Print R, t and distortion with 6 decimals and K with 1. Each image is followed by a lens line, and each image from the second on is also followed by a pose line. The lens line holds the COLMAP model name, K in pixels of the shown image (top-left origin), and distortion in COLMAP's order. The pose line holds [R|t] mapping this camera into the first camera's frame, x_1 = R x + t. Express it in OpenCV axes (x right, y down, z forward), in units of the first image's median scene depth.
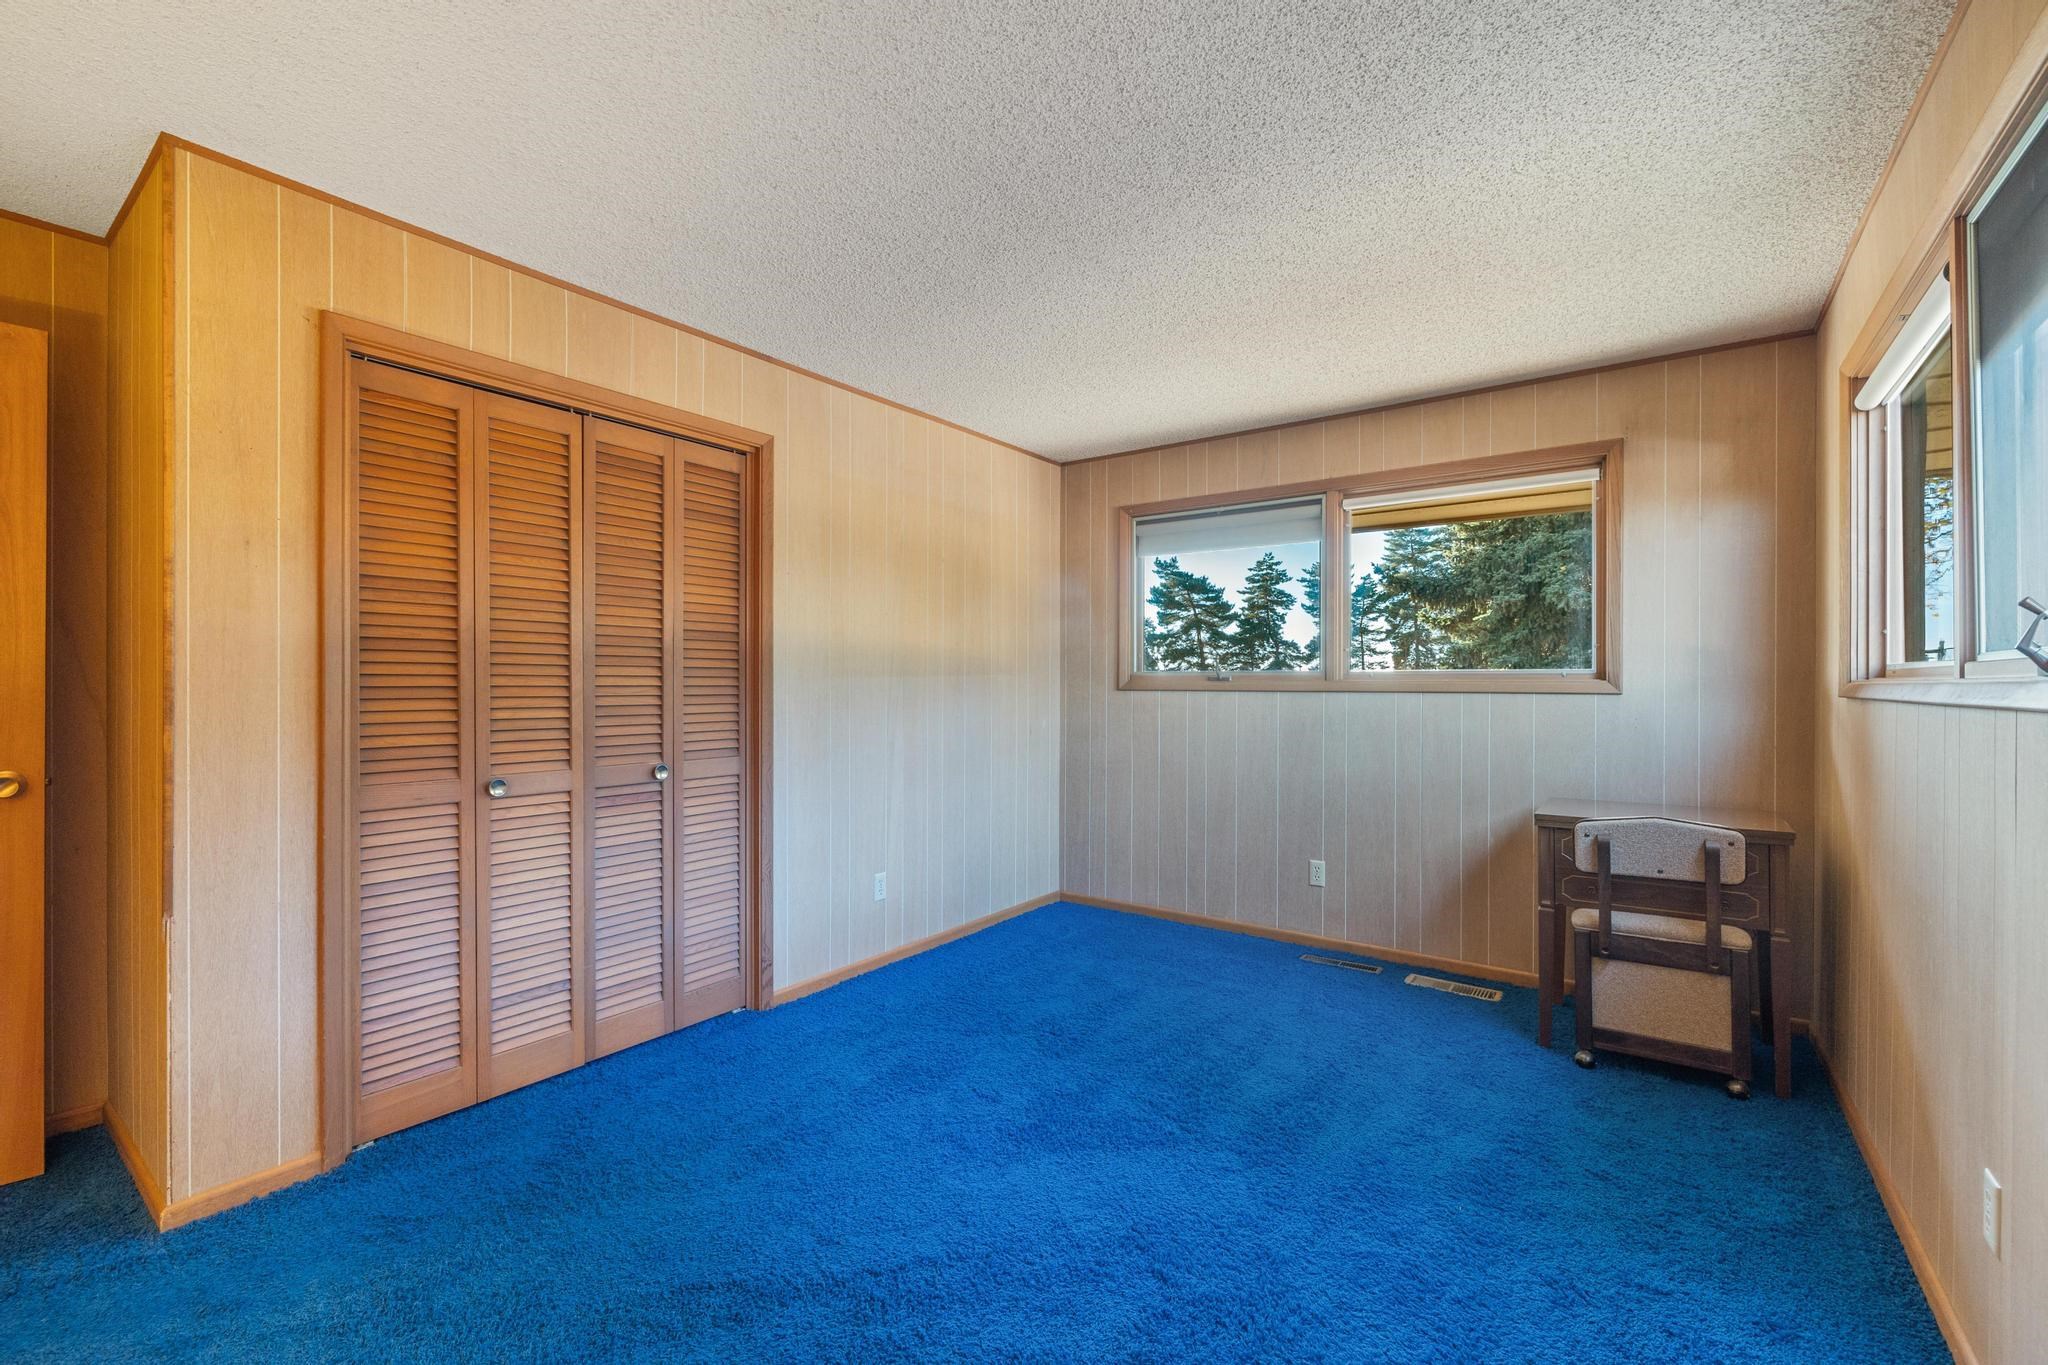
lens RADIAL K [[861.6, 0, 1015.9], [0, 861.6, 683.2], [0, 0, 1]] dist [-0.006507, 0.001247]
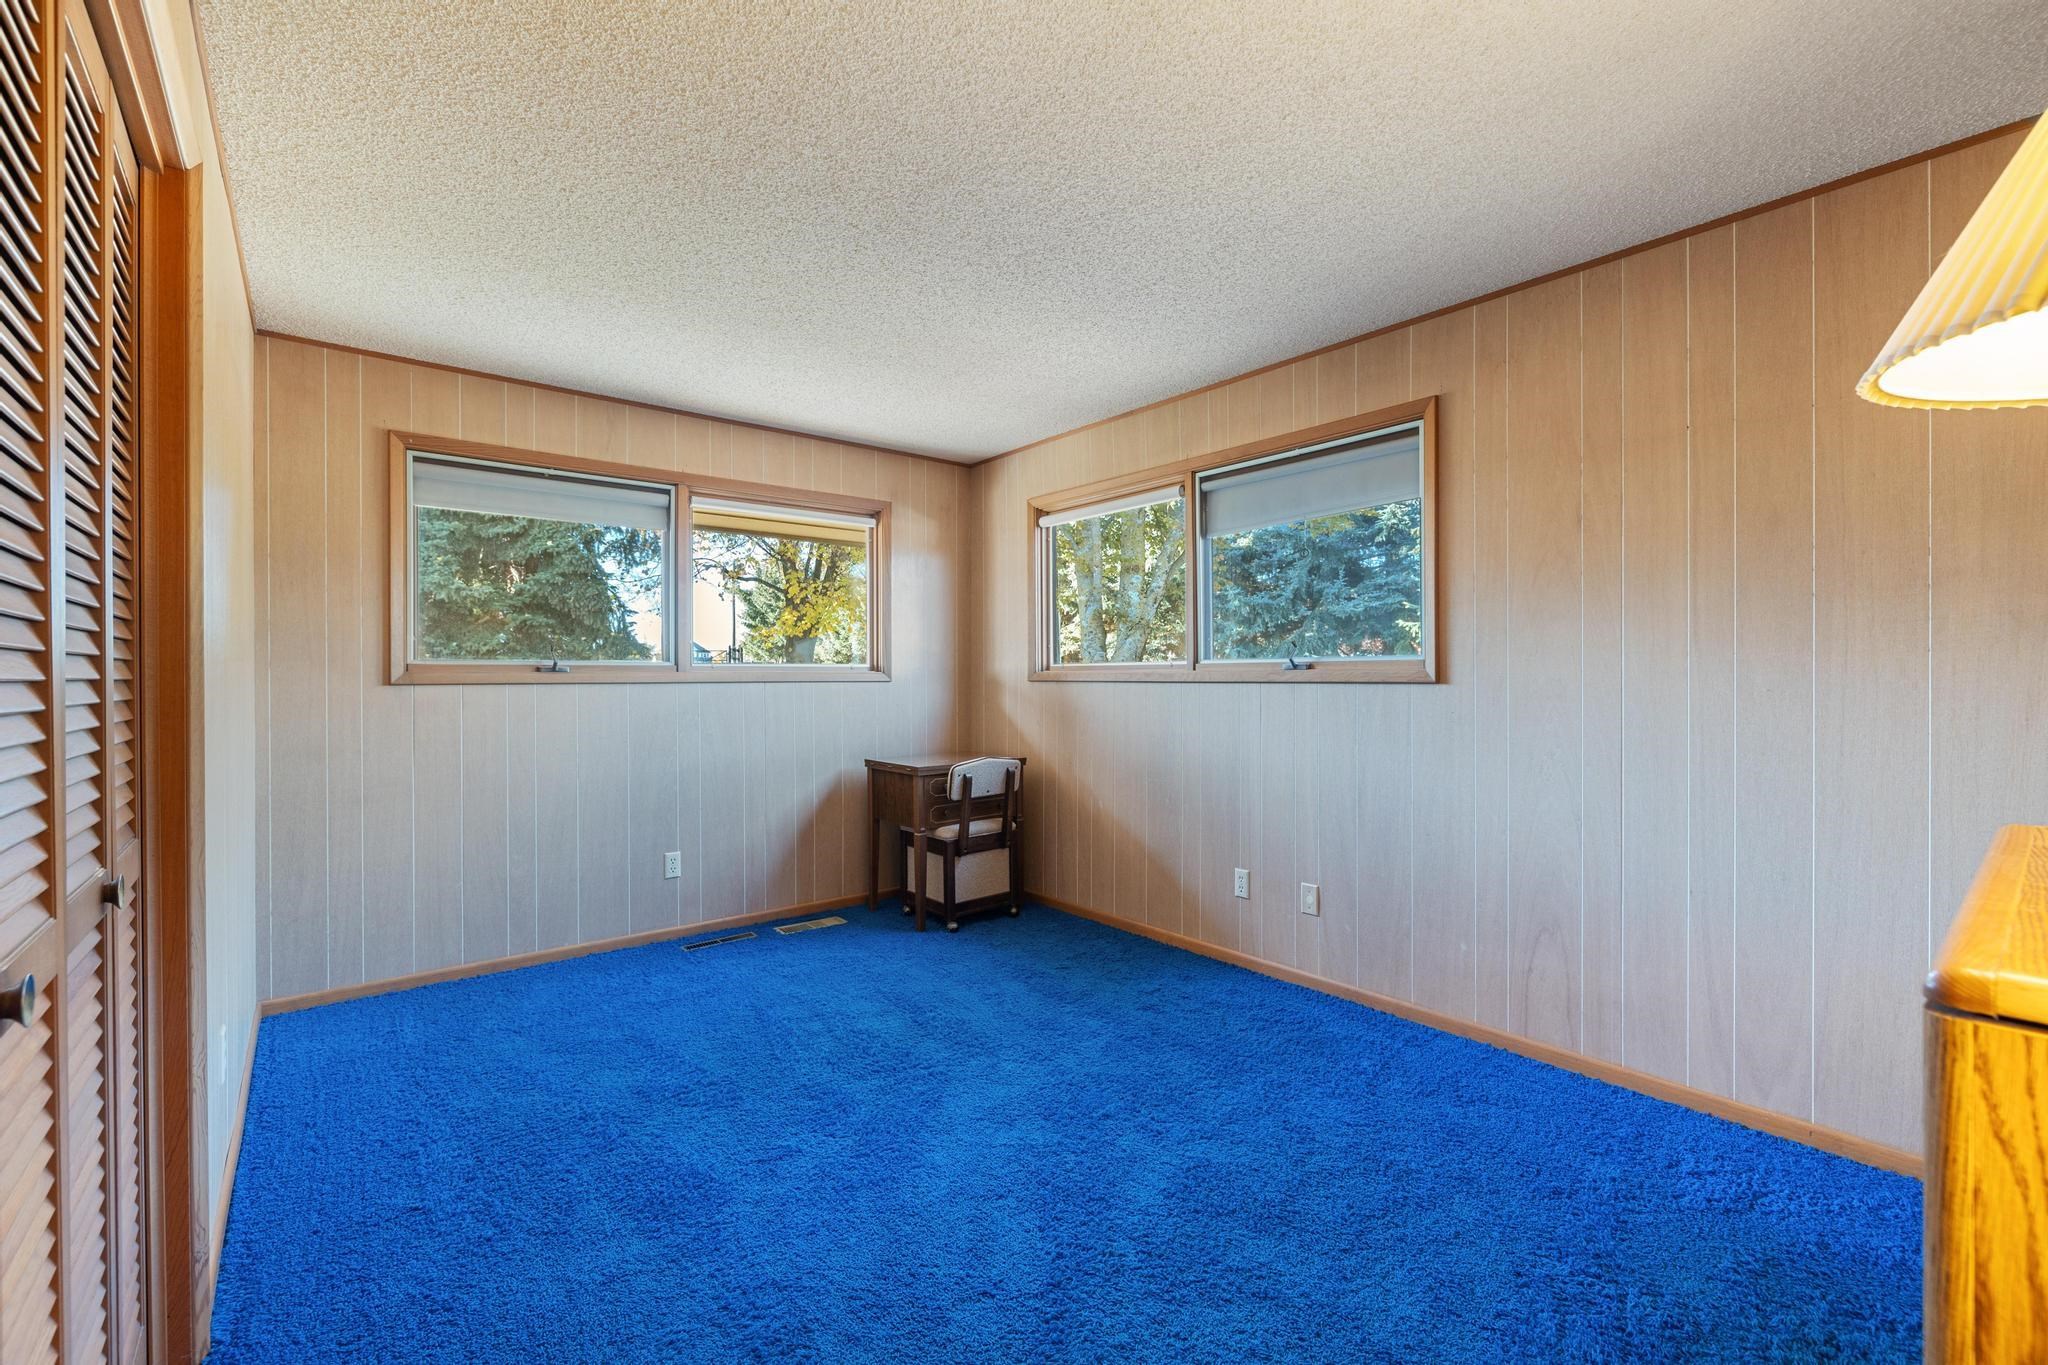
lens RADIAL K [[861.6, 0, 1032.6], [0, 861.6, 679.9], [0, 0, 1]] dist [-0.006507, 0.001247]
pose [[0.231007, -0.005591, 0.972936, -0.619110], [0.003846, 0.999981, 0.004833, 0.003396], [-0.972944, 0.002626, 0.231024, 0.430275]]
